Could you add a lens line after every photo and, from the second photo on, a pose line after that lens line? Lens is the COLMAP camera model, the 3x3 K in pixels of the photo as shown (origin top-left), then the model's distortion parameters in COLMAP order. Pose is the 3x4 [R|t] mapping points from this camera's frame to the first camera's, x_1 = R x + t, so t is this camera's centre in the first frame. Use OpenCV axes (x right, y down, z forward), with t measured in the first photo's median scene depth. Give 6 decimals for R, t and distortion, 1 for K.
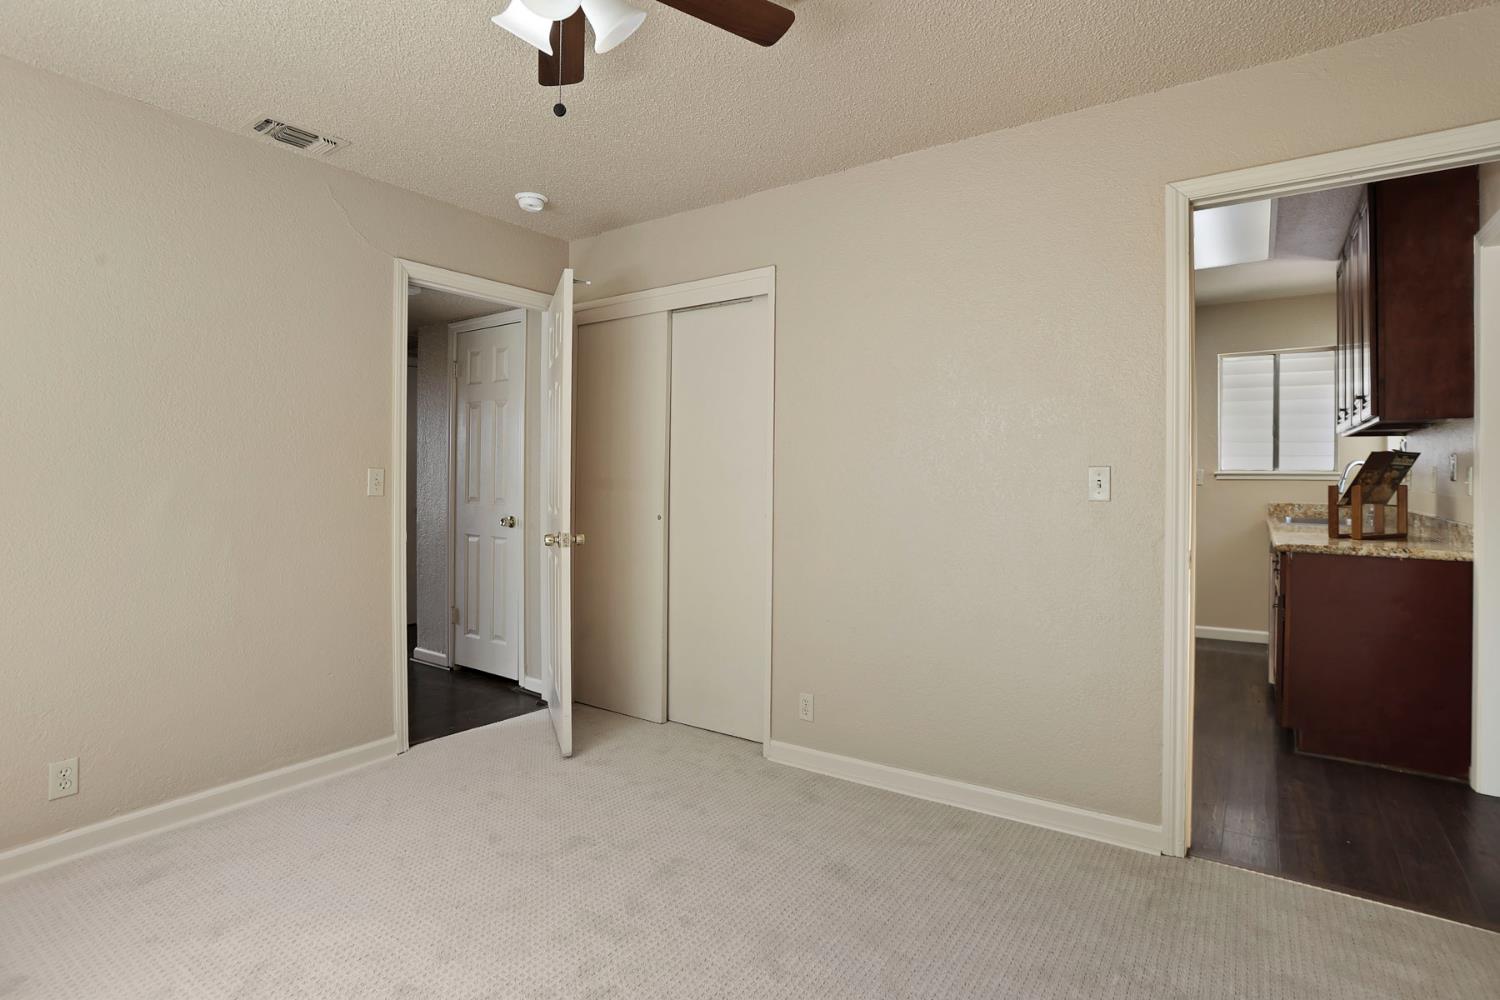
lens RADIAL K [[736.9, 0, 756.4], [0, 736.9, 486.1], [0, 0, 1]] dist [-0.040878, 0.007147]
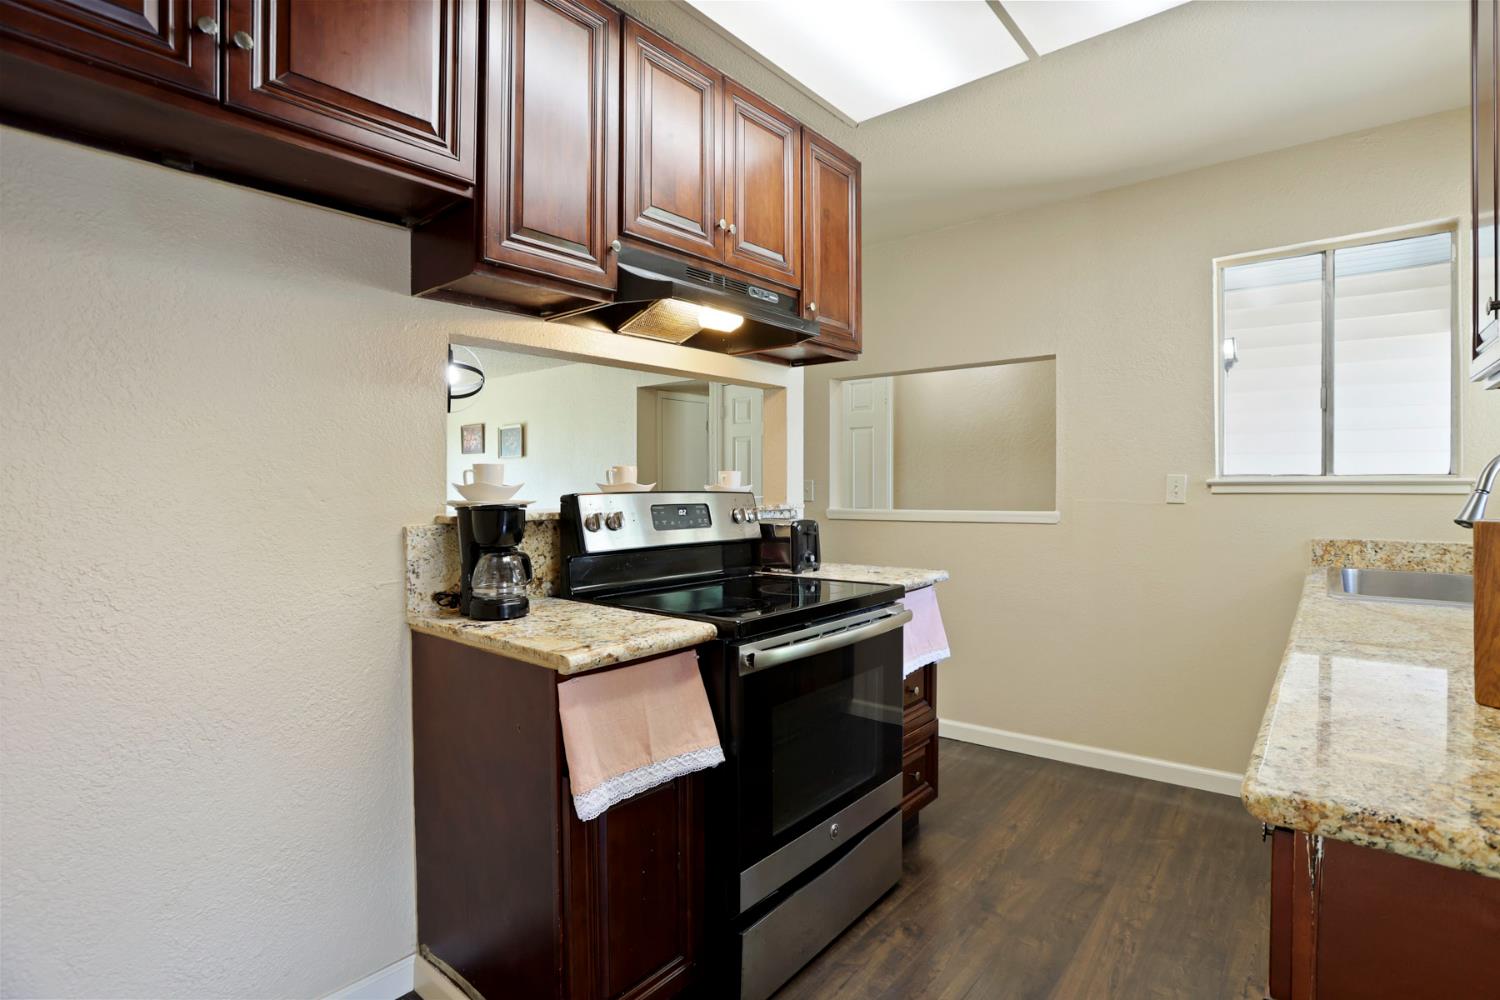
lens RADIAL K [[736.9, 0, 756.4], [0, 736.9, 494.3], [0, 0, 1]] dist [-0.040878, 0.007147]
pose [[0.997367, -0.000650, -0.072519, 0.348516], [0.000606, 1.000000, -0.000632, -0.007255], [0.072519, 0.000586, 0.997367, 0.457908]]
